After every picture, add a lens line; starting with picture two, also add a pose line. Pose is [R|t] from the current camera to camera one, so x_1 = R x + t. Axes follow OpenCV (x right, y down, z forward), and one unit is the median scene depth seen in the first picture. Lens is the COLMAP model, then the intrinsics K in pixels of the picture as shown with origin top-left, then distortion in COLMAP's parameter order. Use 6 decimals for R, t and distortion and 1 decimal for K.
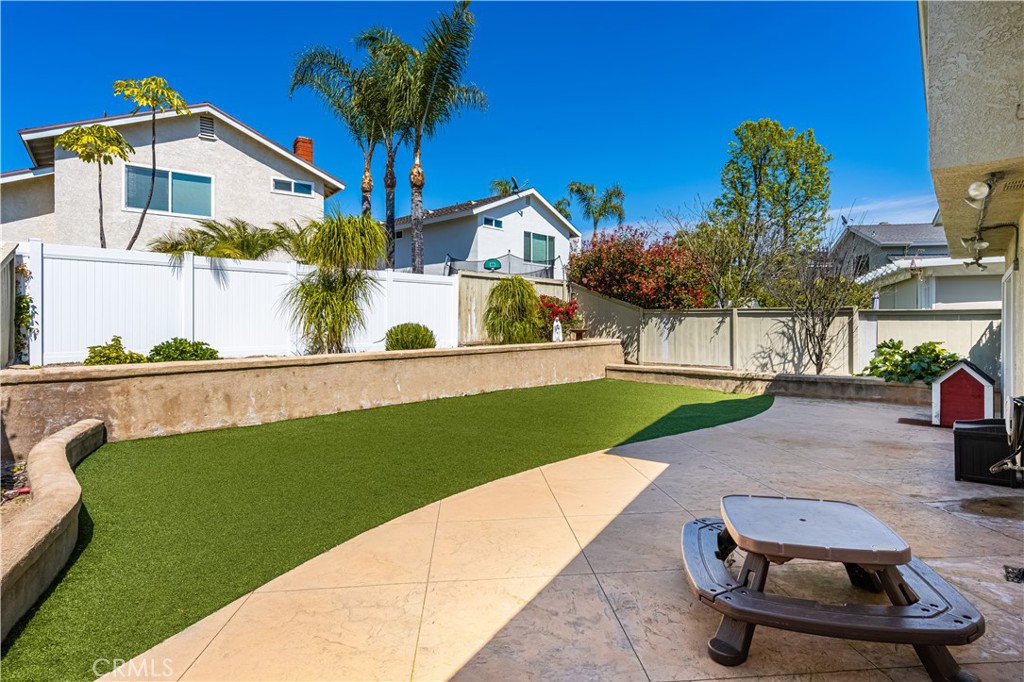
lens RADIAL K [[522.4, 0, 511.0], [0, 522.4, 327.8], [0, 0, 1]] dist [0.001348, -0.000042]
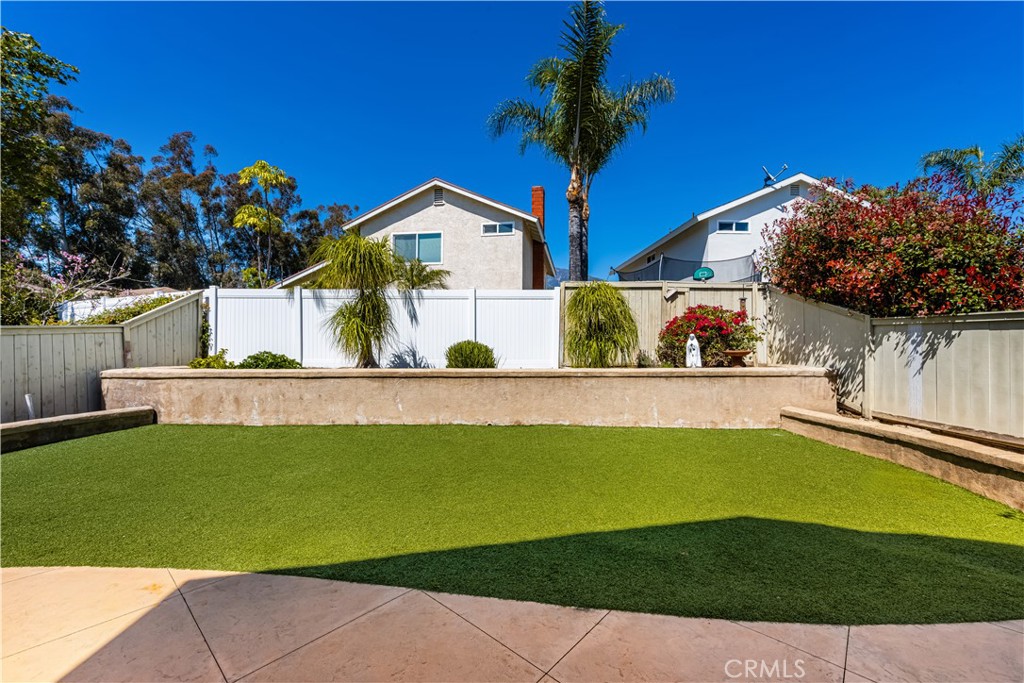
lens RADIAL K [[407.6, 0, 504.1], [0, 407.6, 340.5], [0, 0, 1]] dist [0.011668, -0.000215]
pose [[0.691164, 0.000461, -0.722697, 0.357652], [-0.010728, 0.999896, -0.009622, -0.002733], [0.722618, 0.014403, 0.691098, 0.476013]]
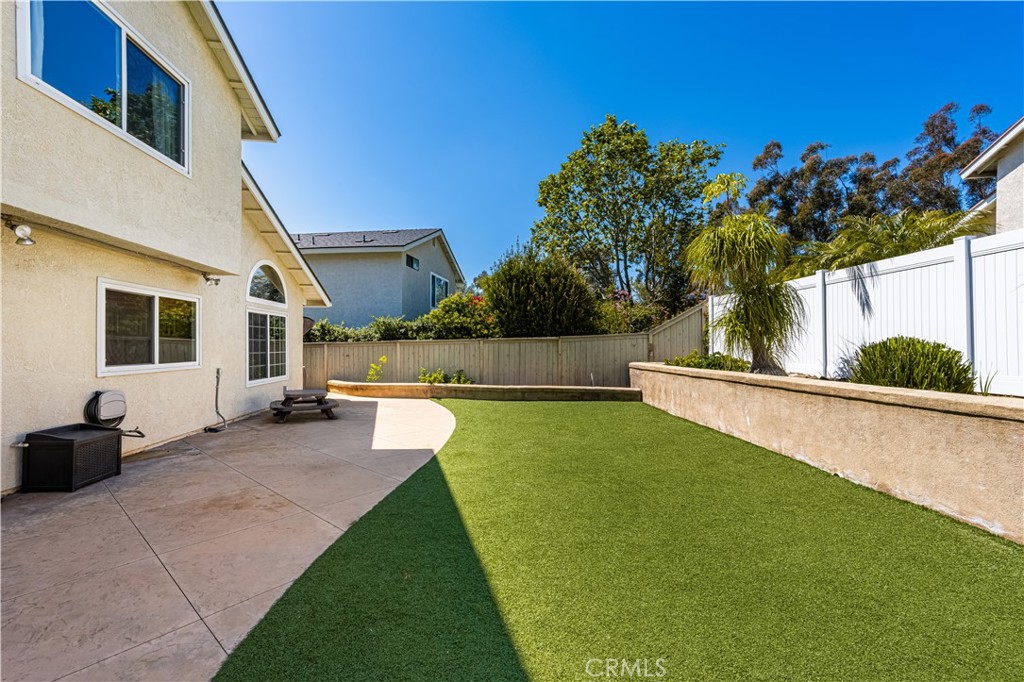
lens RADIAL K [[414.9, 0, 519.2], [0, 414.9, 343.2], [0, 0, 1]] dist [0.010538, -0.000109]
pose [[-0.673009, -0.005616, -0.739613, 0.375438], [-0.007365, 0.999972, -0.000891, 0.000462], [0.739598, 0.004847, -0.673032, 0.901988]]
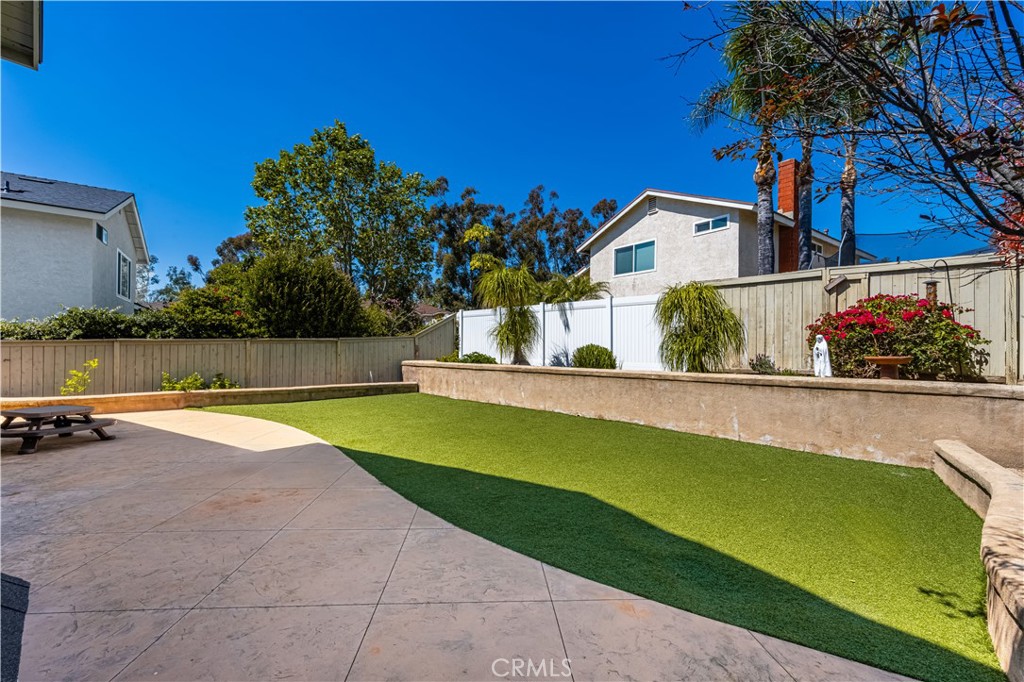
lens RADIAL K [[409.2, 0, 512.2], [0, 409.2, 345.7], [0, 0, 1]] dist [0.011990, -0.000047]
pose [[0.009243, -0.001787, -0.999956, 0.605916], [-0.015194, 0.999883, -0.001927, -0.002054], [0.999842, 0.015211, 0.009215, 0.744151]]
